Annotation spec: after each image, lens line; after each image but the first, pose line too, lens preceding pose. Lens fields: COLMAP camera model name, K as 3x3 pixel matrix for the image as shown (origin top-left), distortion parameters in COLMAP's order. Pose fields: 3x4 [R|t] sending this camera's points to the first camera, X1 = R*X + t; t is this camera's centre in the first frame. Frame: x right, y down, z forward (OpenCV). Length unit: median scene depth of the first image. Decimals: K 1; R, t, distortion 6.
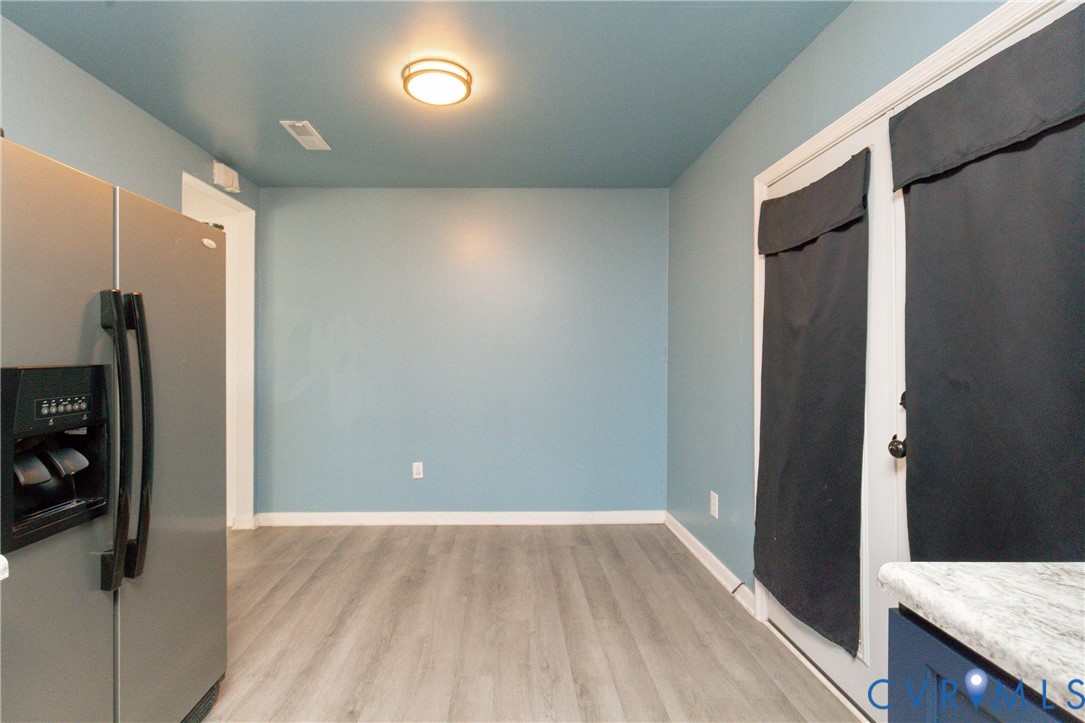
lens RADIAL K [[505.4, 0, 539.1], [0, 505.4, 356.5], [0, 0, 1]] dist [0.003527, 0.000260]
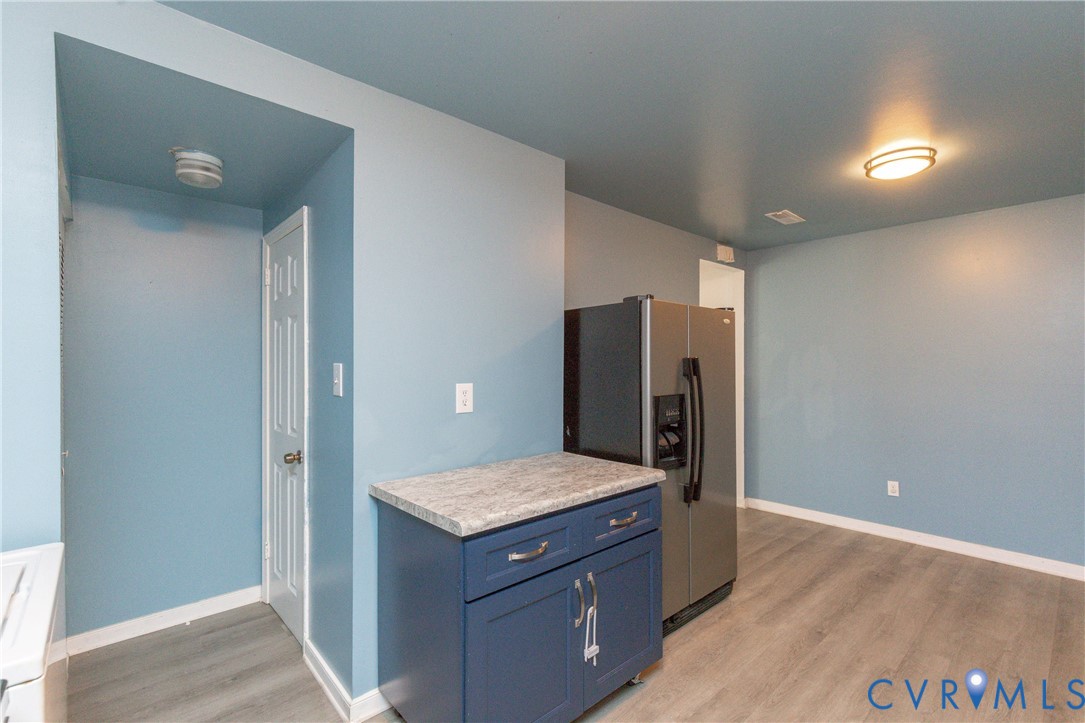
lens RADIAL K [[487.3, 0, 502.9], [0, 487.3, 363.8], [0, 0, 1]] dist [-0.000208, 0.000340]
pose [[0.579390, -0.005362, -0.815033, 0.179559], [-0.000909, 0.999973, -0.007226, -0.048664], [0.815050, 0.004928, 0.579370, -0.406071]]
